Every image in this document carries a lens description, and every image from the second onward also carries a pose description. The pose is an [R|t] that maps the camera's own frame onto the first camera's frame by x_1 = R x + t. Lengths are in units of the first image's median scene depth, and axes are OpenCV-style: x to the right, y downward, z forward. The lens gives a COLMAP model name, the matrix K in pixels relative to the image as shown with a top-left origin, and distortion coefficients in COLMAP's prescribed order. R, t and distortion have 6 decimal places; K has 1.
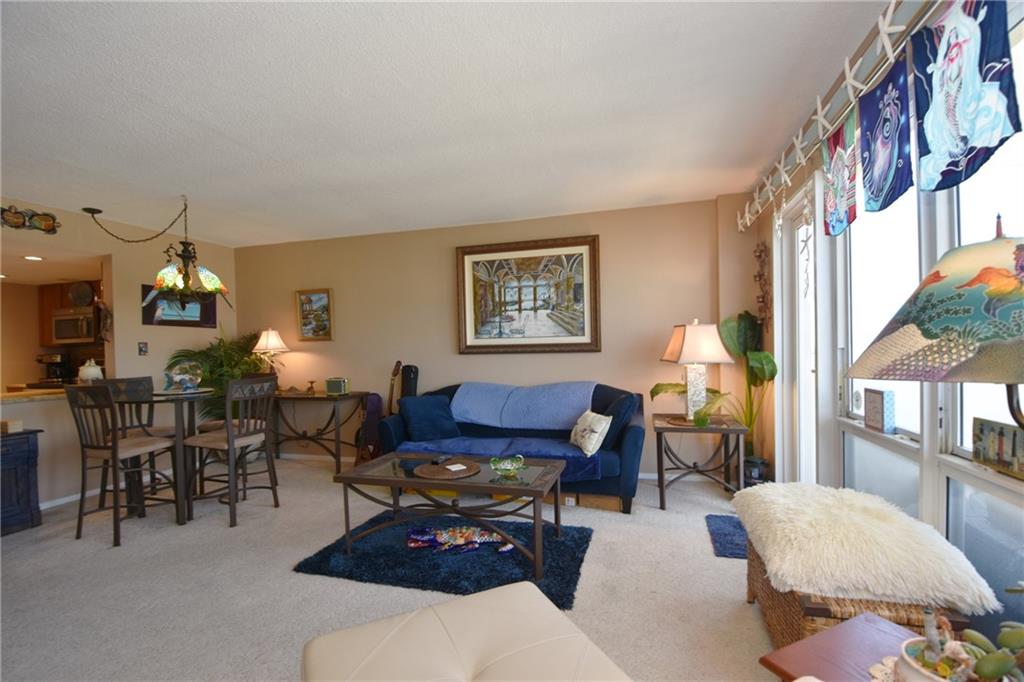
lens RADIAL K [[448.6, 0, 515.0], [0, 448.6, 355.0], [0, 0, 1]] dist [0.007714, -0.017531]
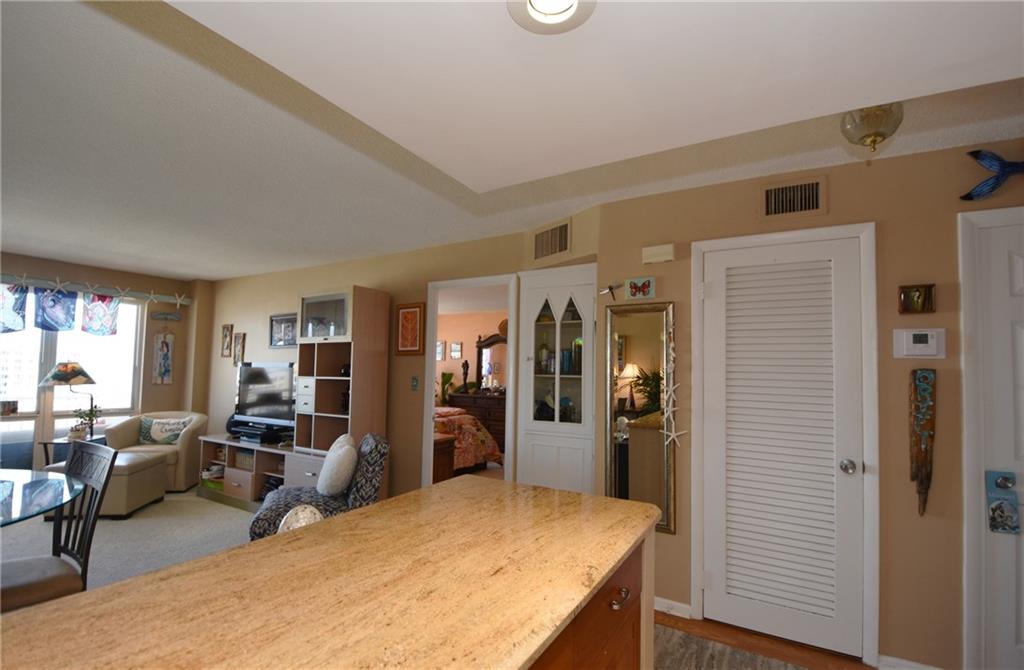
lens RADIAL K [[458.2, 0, 518.6], [0, 458.2, 345.2], [0, 0, 1]] dist [-0.004391, -0.012502]
pose [[-0.970317, 0.016671, 0.241259, -1.148342], [0.004148, 0.998621, -0.052325, -0.025056], [-0.241799, -0.049771, -0.969049, 1.001227]]
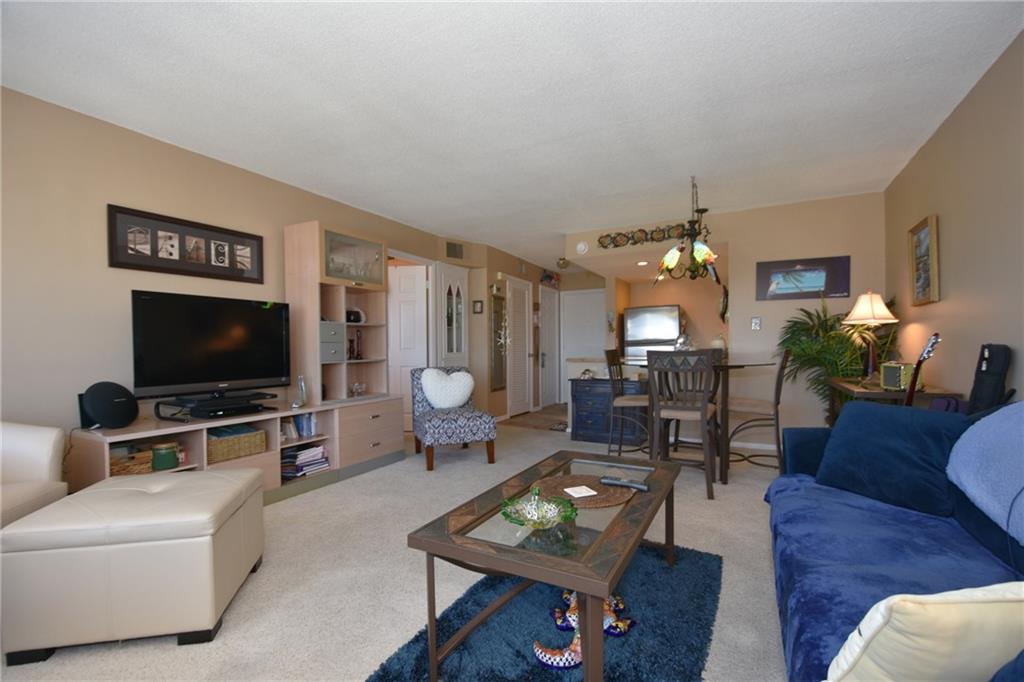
lens RADIAL K [[448.6, 0, 518.3], [0, 448.6, 351.3], [0, 0, 1]] dist [0.007714, -0.017531]
pose [[-0.191791, 0.032588, -0.980895, 0.332486], [-0.000851, 0.999443, 0.033371, 0.017346], [0.981435, 0.007235, -0.191657, 0.674186]]
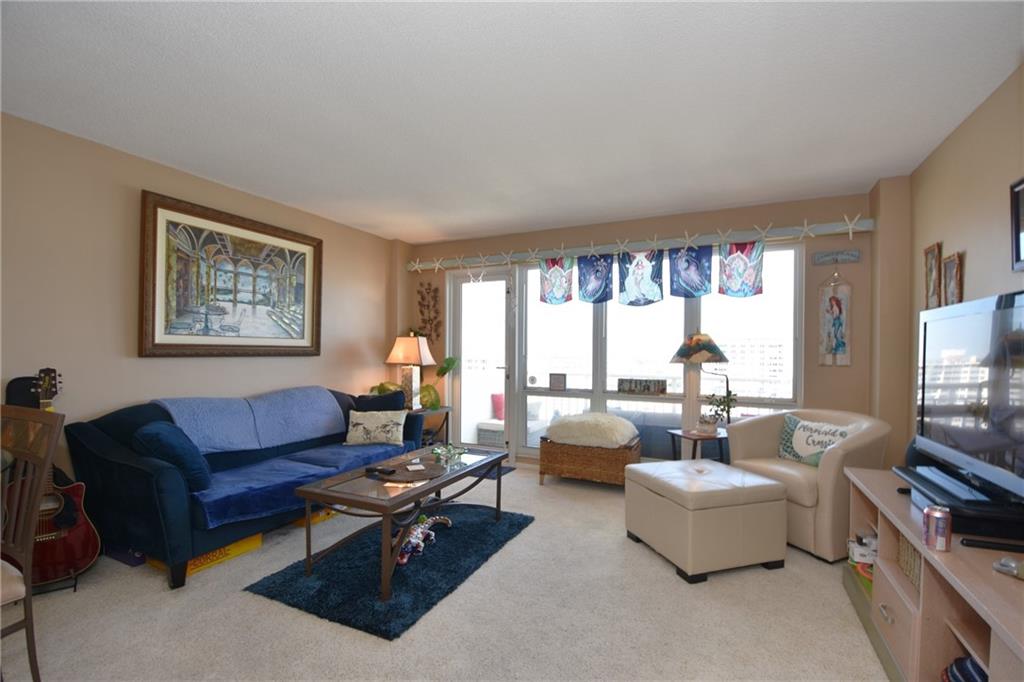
lens RADIAL K [[448.6, 0, 517.1], [0, 448.6, 354.6], [0, 0, 1]] dist [0.007714, -0.017531]
pose [[0.161245, 0.013930, 0.986816, -0.716869], [0.002134, 0.999893, -0.014463, 0.005891], [-0.986912, 0.004438, 0.161198, 0.393400]]
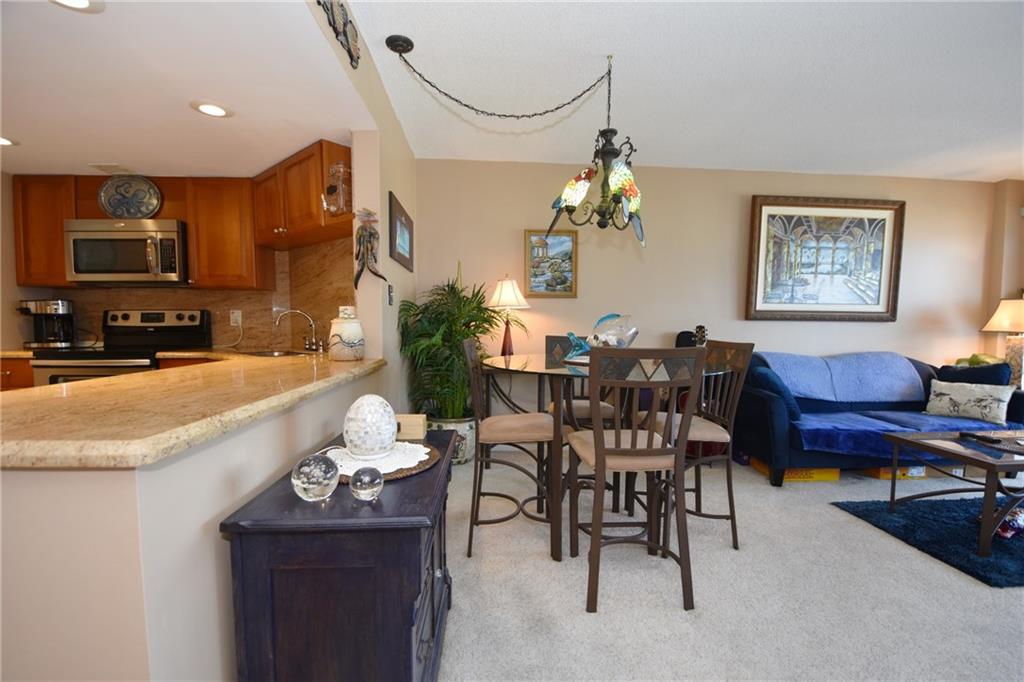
lens RADIAL K [[448.6, 0, 521.9], [0, 448.6, 355.8], [0, 0, 1]] dist [0.007714, -0.017531]
pose [[0.939235, 0.003319, 0.343260, -0.901048], [-0.023042, 0.998308, 0.053395, 0.033757], [-0.342501, -0.058060, 0.937722, 0.347913]]
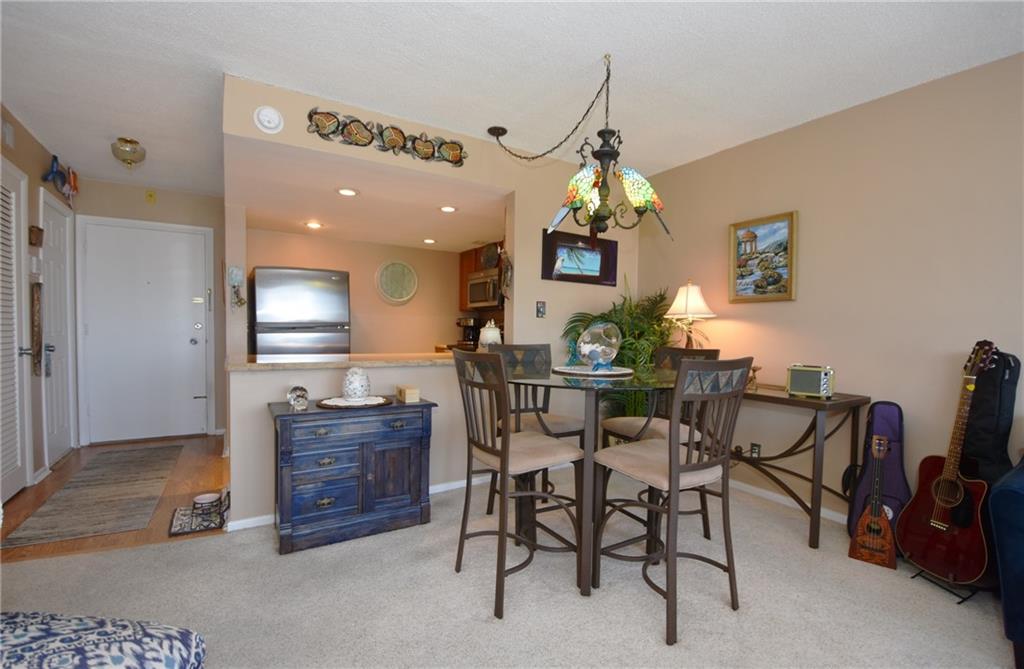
lens RADIAL K [[458.2, 0, 517.7], [0, 458.2, 345.9], [0, 0, 1]] dist [-0.004391, -0.012502]
pose [[0.746932, 0.056895, -0.662462, -0.326579], [-0.041187, 0.998378, 0.039306, 0.021539], [0.663624, -0.002074, 0.748064, 0.371426]]
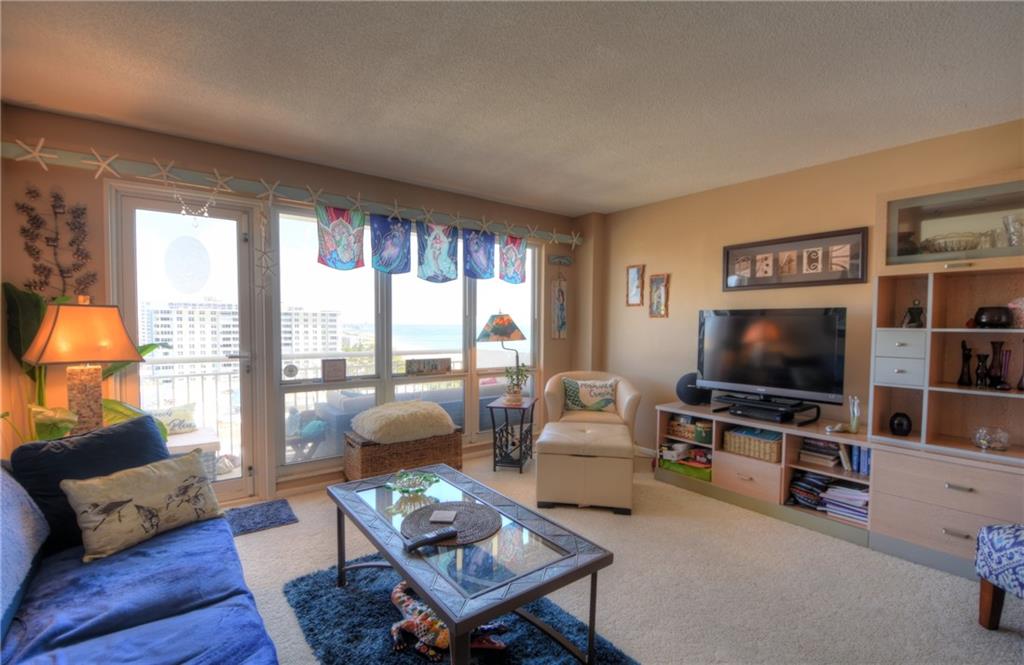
lens RADIAL K [[458.2, 0, 520.0], [0, 458.2, 343.2], [0, 0, 1]] dist [-0.004391, -0.012502]
pose [[-0.808892, -0.012672, 0.587820, -0.407660], [0.014334, 0.999046, 0.041263, -0.023662], [-0.587782, 0.041803, -0.807938, 0.959016]]
